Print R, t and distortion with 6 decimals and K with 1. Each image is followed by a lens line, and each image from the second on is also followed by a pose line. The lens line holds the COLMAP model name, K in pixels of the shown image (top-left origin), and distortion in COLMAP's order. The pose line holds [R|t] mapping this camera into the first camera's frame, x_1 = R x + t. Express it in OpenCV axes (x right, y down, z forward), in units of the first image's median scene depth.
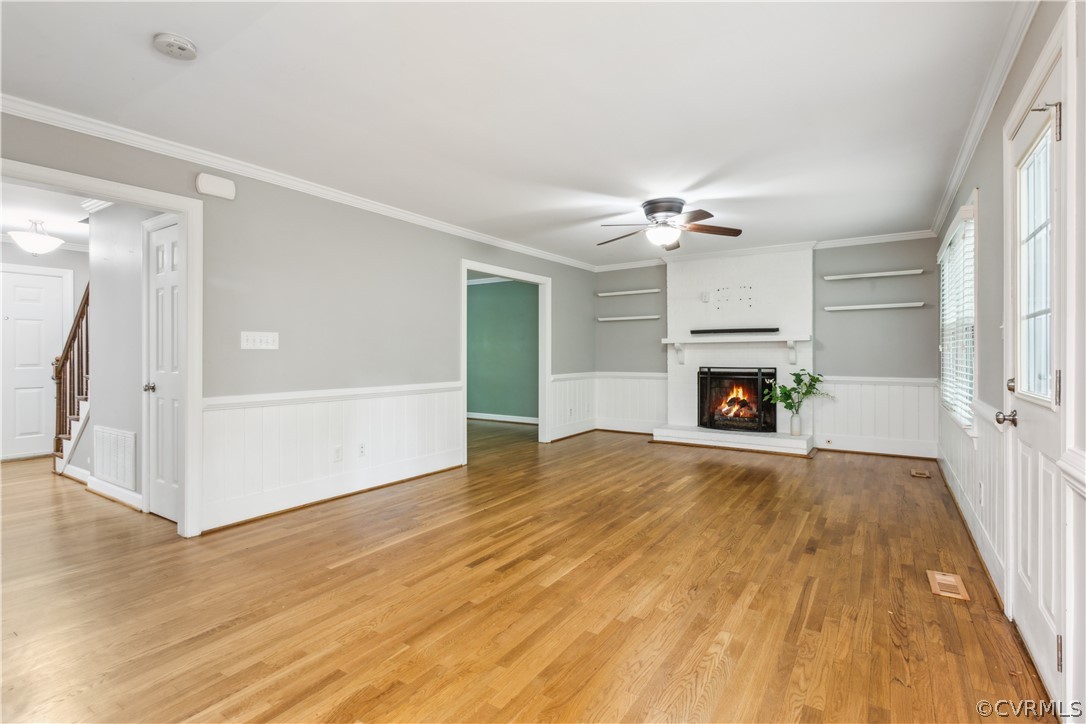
lens RADIAL K [[518.1, 0, 535.7], [0, 518.1, 354.7], [0, 0, 1]] dist [-0.000775, -0.000226]
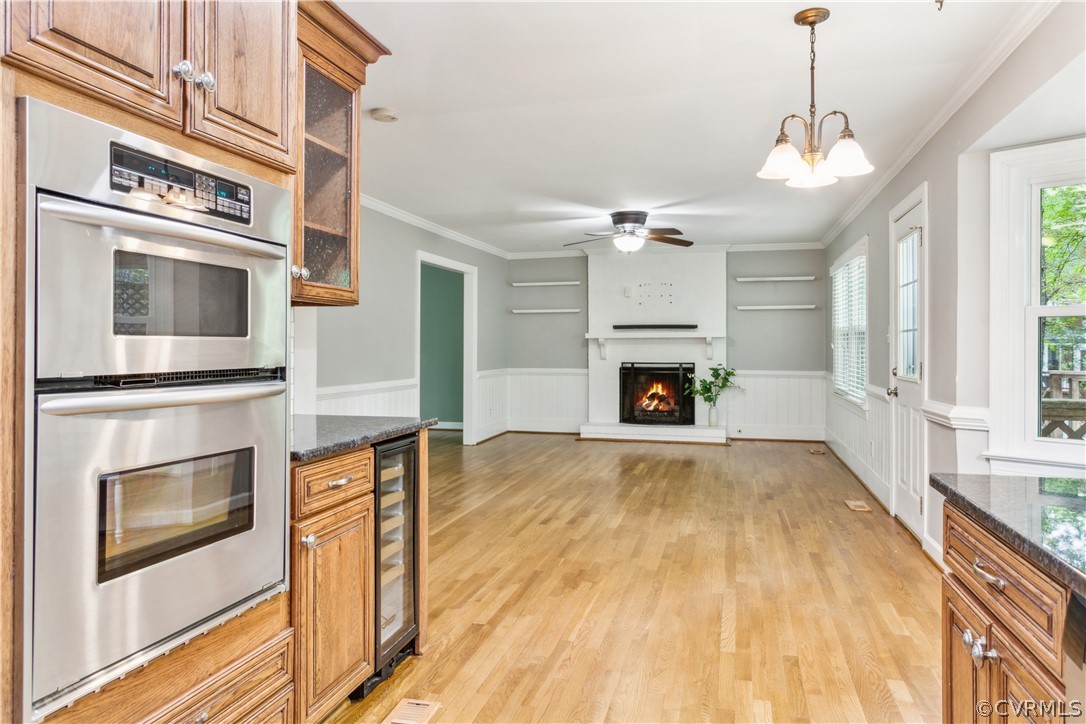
lens RADIAL K [[708.0, 0, 537.9], [0, 708.0, 341.6], [0, 0, 1]] dist [-0.010853, 0.001101]
pose [[0.949174, 0.004779, 0.314717, -0.296782], [-0.002563, 0.999969, -0.007452, -0.006258], [-0.314743, 0.006267, 0.949156, -0.265952]]
